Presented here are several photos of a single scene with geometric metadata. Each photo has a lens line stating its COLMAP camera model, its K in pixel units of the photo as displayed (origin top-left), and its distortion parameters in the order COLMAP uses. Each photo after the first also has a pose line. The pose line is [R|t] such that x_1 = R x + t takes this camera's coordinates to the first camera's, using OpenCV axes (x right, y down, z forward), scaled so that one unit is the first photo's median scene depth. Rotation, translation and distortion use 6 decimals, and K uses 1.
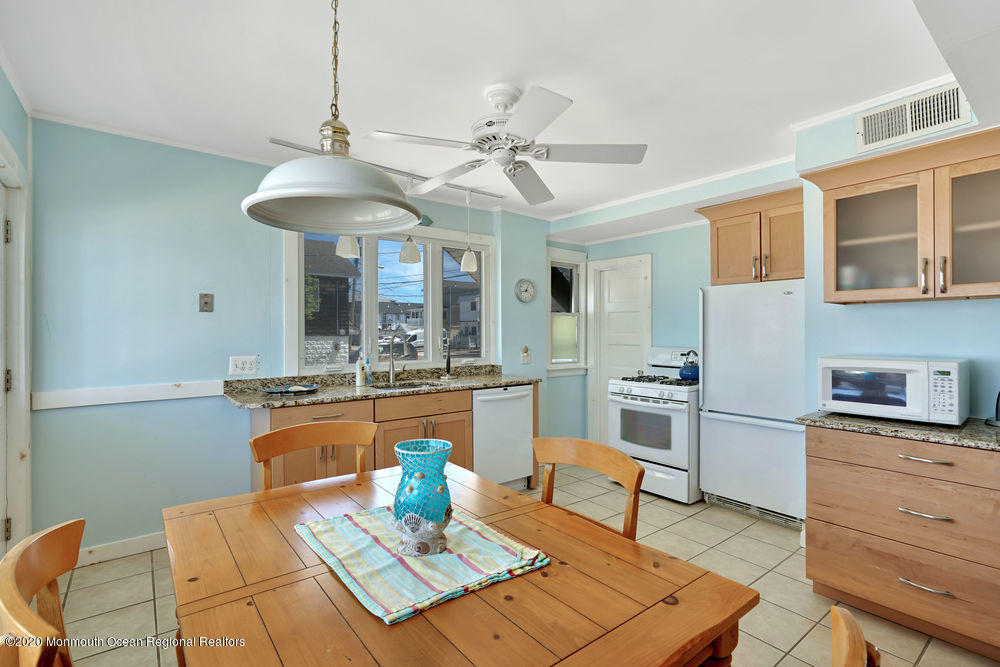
lens RADIAL K [[450.5, 0, 500.0], [0, 450.5, 333.5], [0, 0, 1]] dist [0.002127, 0.000261]
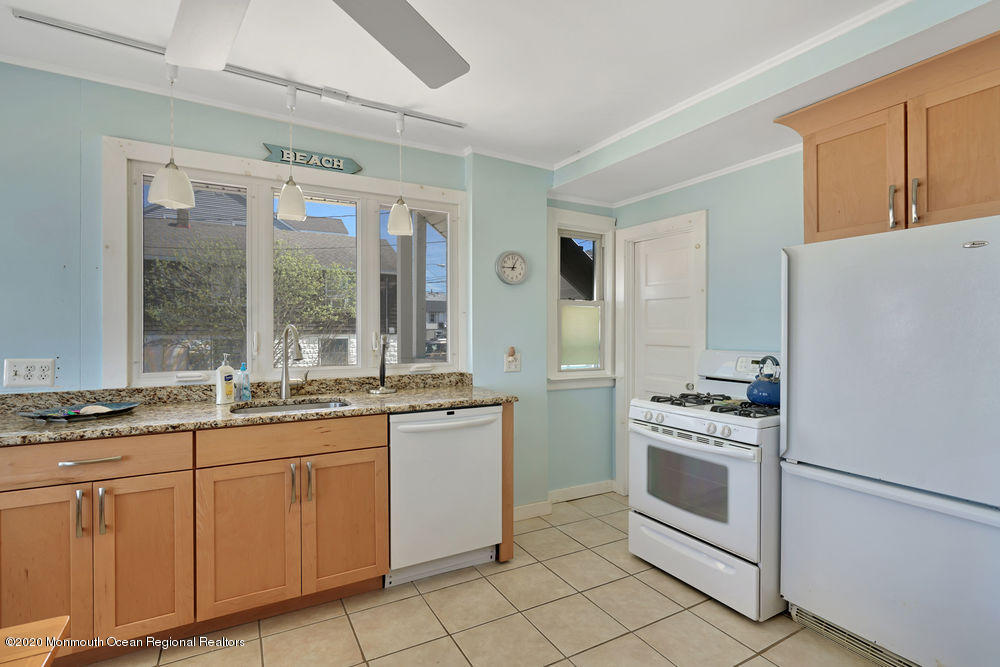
lens RADIAL K [[463.3, 0, 477.3], [0, 463.3, 332.9], [0, 0, 1]] dist [0.000691, 0.000521]
pose [[0.982699, 0.002752, -0.185188, 0.160289], [-0.002601, 0.999996, 0.001061, 0.006797], [0.185190, -0.000561, 0.982703, 0.324685]]
